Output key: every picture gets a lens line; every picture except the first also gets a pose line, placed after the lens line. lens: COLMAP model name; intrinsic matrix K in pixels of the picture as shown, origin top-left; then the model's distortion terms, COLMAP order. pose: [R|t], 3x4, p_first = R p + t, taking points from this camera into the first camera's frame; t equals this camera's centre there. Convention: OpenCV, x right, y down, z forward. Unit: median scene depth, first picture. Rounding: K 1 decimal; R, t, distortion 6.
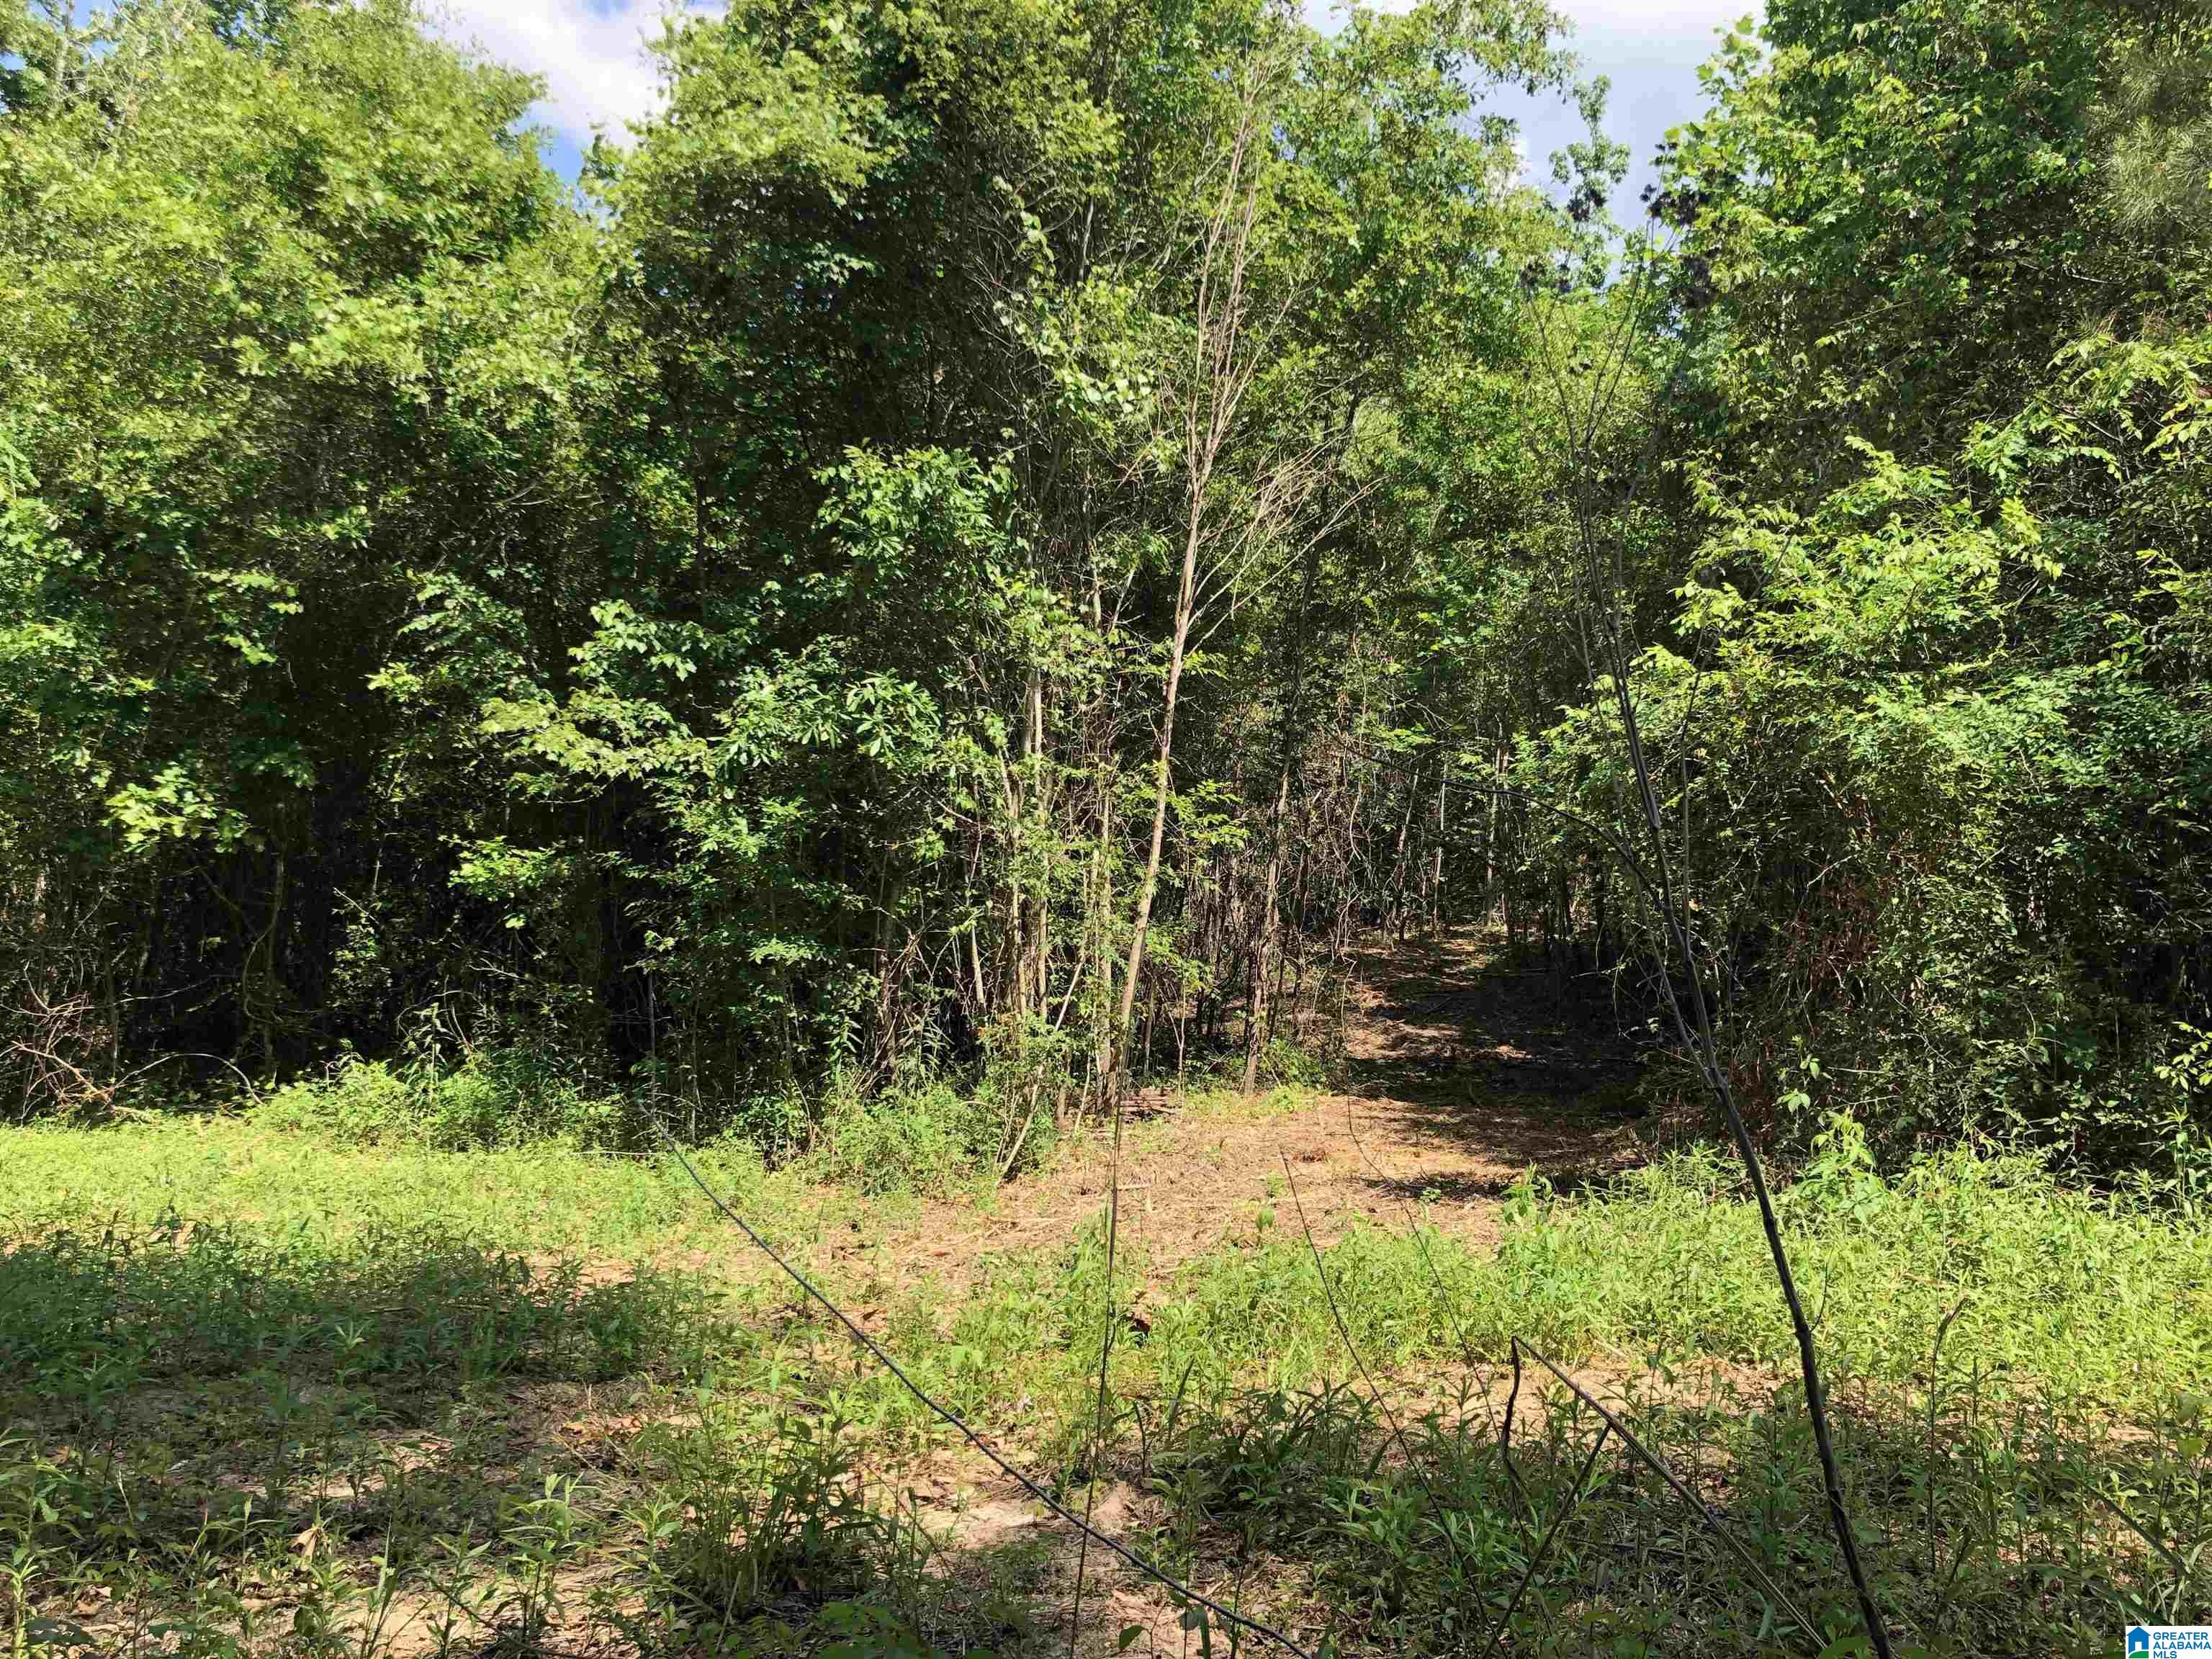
lens RADIAL K [[1752.1, 0, 1106.0], [0, 1752.1, 829.5], [0, 0, 1]] dist [0.002837, -0.015301]
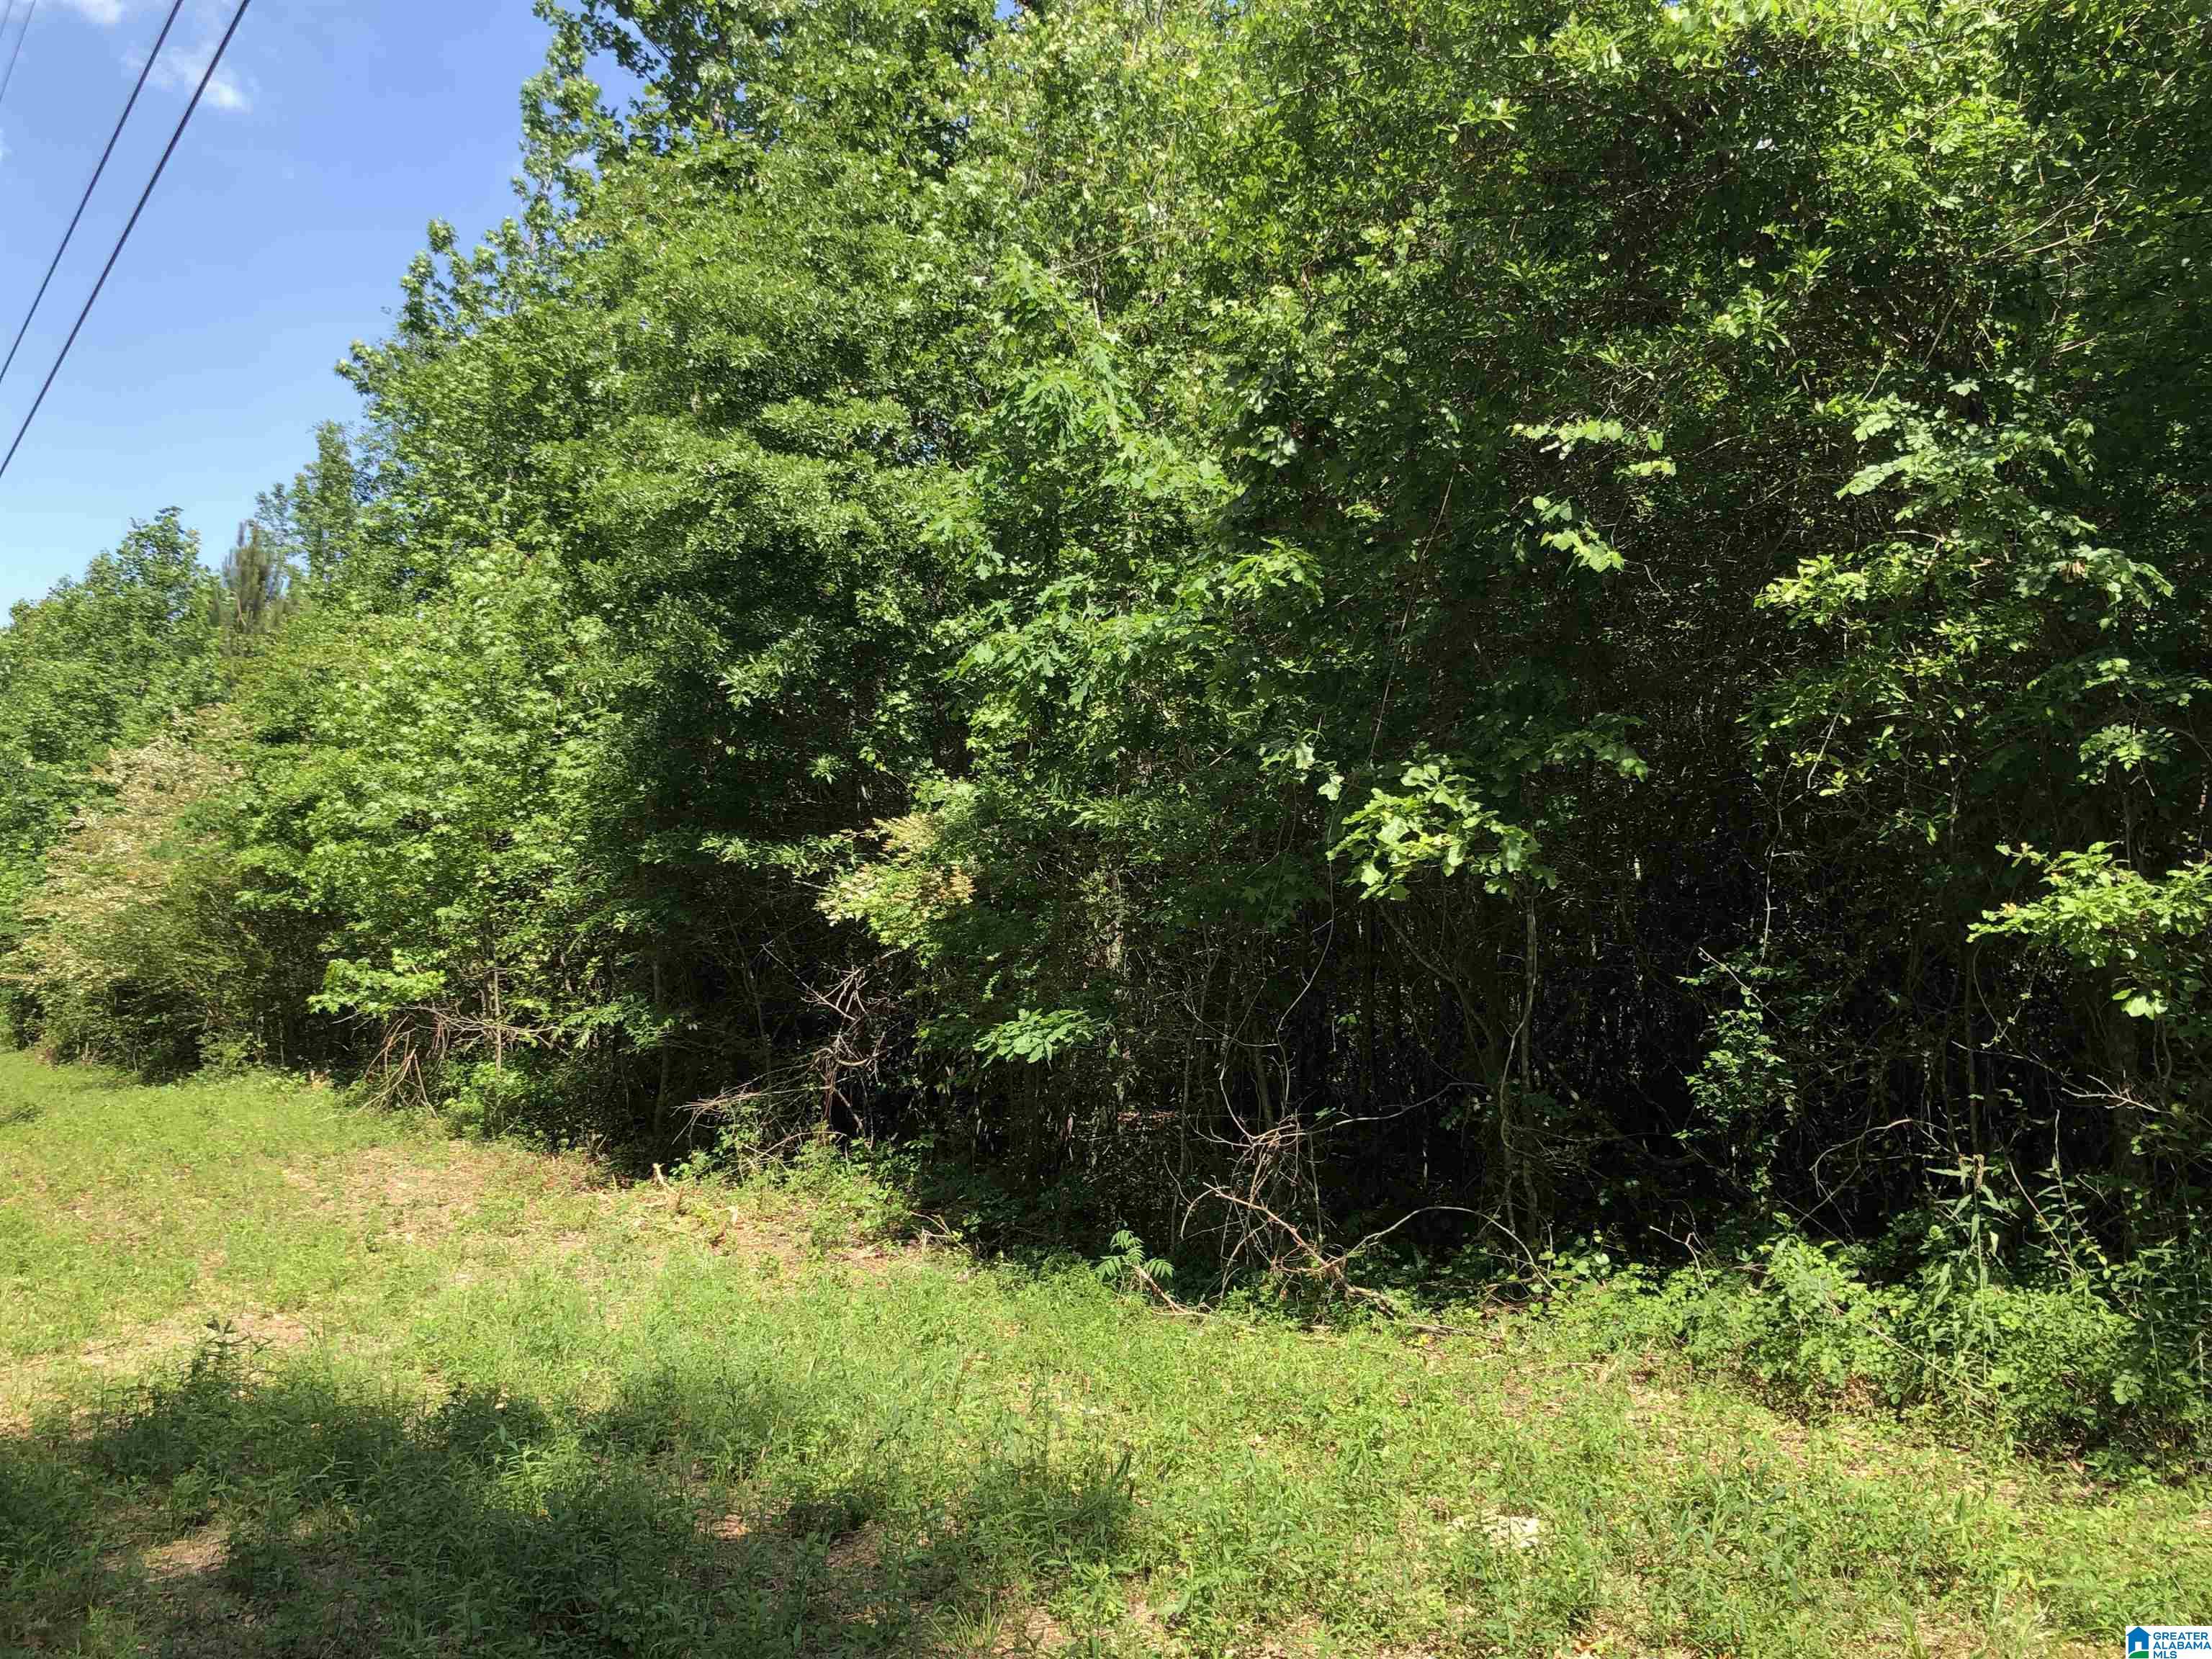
lens RADIAL K [[1763.9, 0, 1110.0], [0, 1763.9, 906.1], [0, 0, 1]] dist [0.000688, -0.004597]
pose [[0.904608, -0.030092, -0.425181, -0.392903], [0.033464, 0.999440, 0.000463, 0.012886], [0.424929, -0.014647, 0.905108, 0.395570]]
